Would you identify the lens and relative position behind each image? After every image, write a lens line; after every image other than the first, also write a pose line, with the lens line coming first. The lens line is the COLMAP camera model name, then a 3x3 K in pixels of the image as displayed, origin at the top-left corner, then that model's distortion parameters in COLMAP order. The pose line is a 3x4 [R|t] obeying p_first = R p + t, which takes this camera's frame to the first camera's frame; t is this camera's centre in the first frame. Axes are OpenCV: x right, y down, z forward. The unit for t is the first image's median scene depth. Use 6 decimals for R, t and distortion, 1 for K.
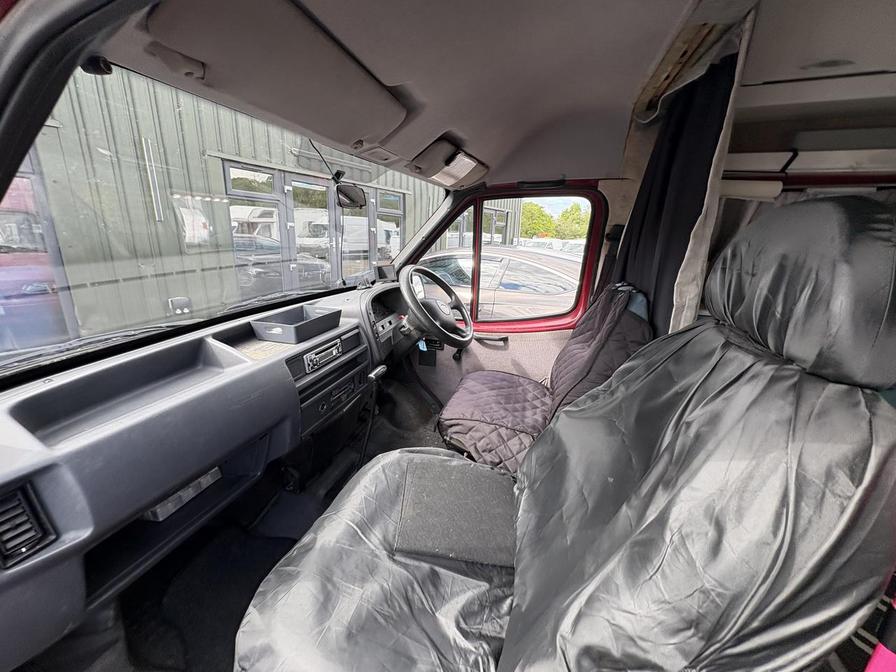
lens RADIAL K [[357.8, 0, 448.0], [0, 357.8, 336.0], [0, 0, 1]] dist [0.002343, 0.000036]
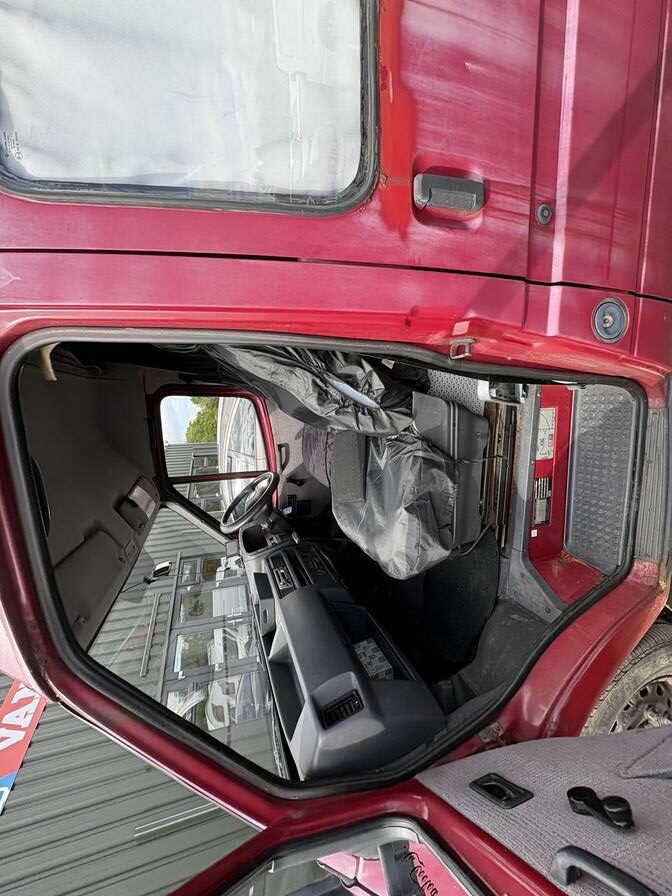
lens RADIAL K [[357.8, 0, 337.3], [0, 357.8, 445.3], [0, 0, 1]] dist [0.002343, 0.000036]
pose [[-0.128723, -0.980976, 0.145318, -0.067931], [0.991397, -0.123793, 0.042509, 0.235523], [-0.023711, 0.149540, 0.988471, -0.384619]]
